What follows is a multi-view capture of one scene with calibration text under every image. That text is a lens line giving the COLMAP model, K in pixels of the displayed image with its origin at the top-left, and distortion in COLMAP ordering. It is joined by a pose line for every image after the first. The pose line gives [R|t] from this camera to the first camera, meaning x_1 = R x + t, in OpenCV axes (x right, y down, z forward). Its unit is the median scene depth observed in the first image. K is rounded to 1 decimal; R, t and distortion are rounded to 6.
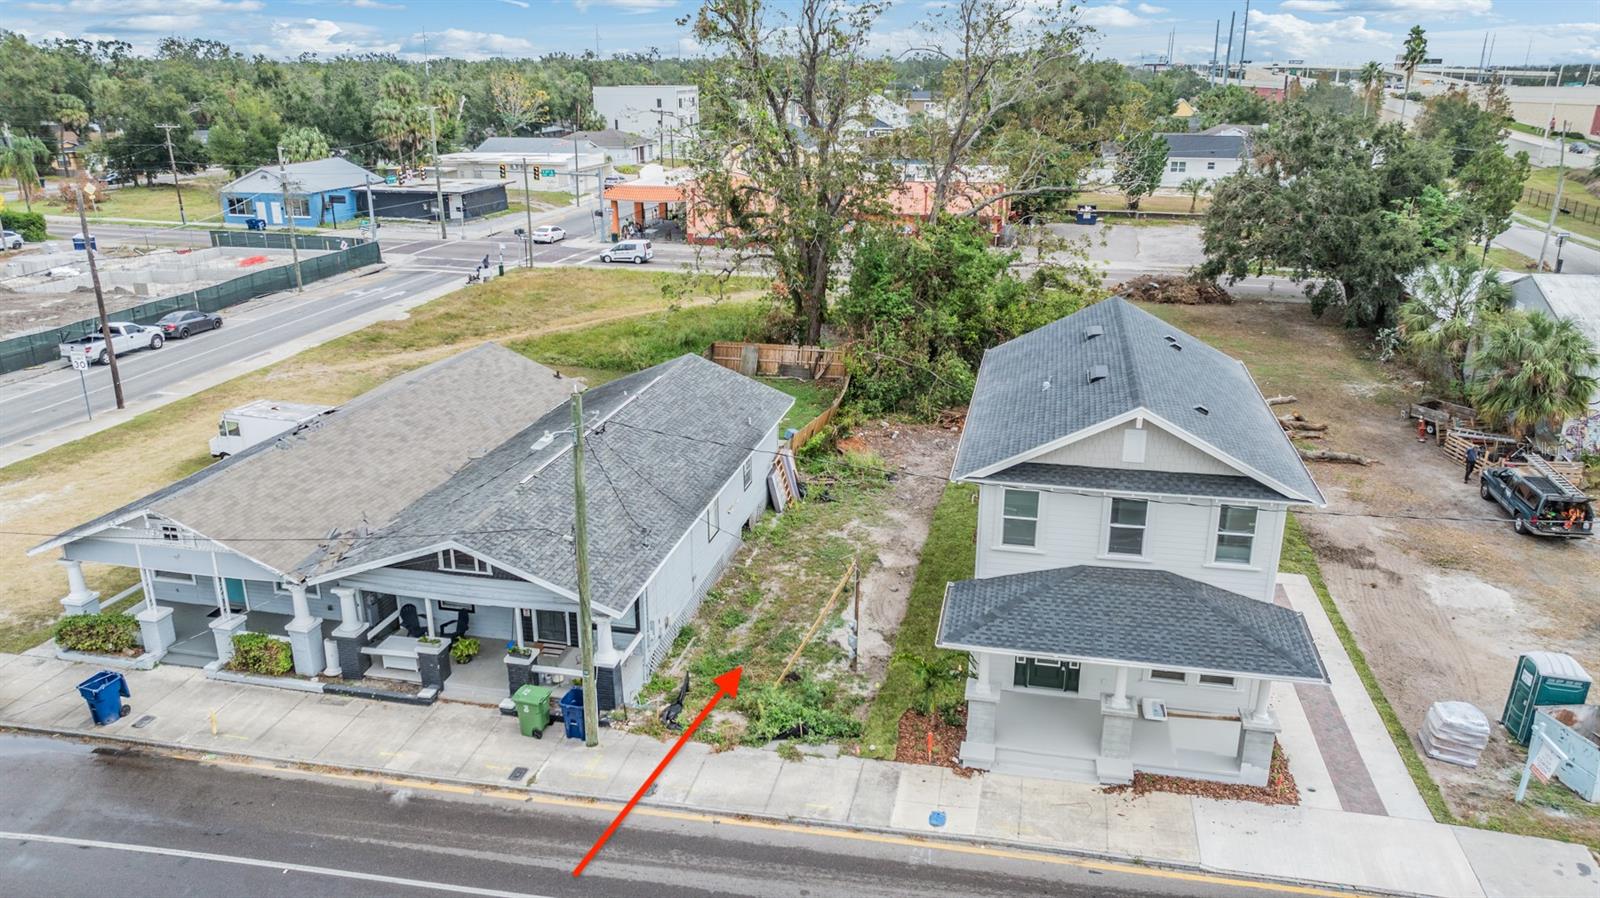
lens RADIAL K [[1128.5, 0, 802.2], [0, 1128.5, 452.5], [0, 0, 1]] dist [-0.042741, 0.046532]
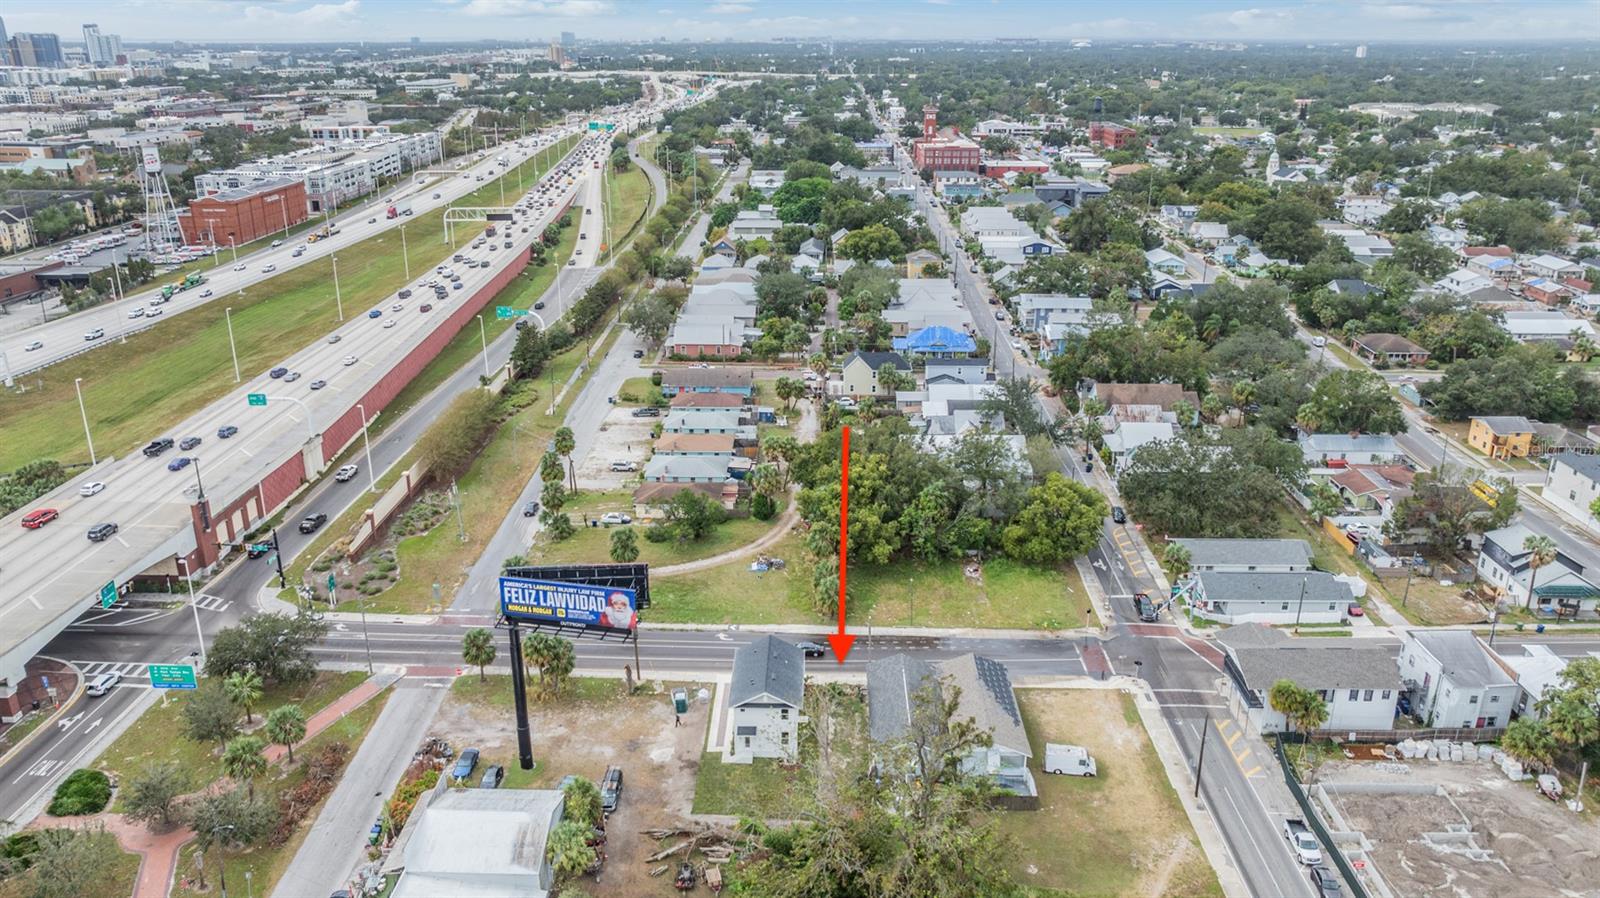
lens RADIAL K [[1153.9, 0, 798.5], [0, 1153.9, 444.3], [0, 0, 1]] dist [-0.020637, 0.004788]
pose [[-0.980818, 0.067719, -0.182784, 0.890490], [-0.060684, 0.785033, 0.616474, -3.327127], [0.185238, 0.615741, -0.765865, 3.744258]]
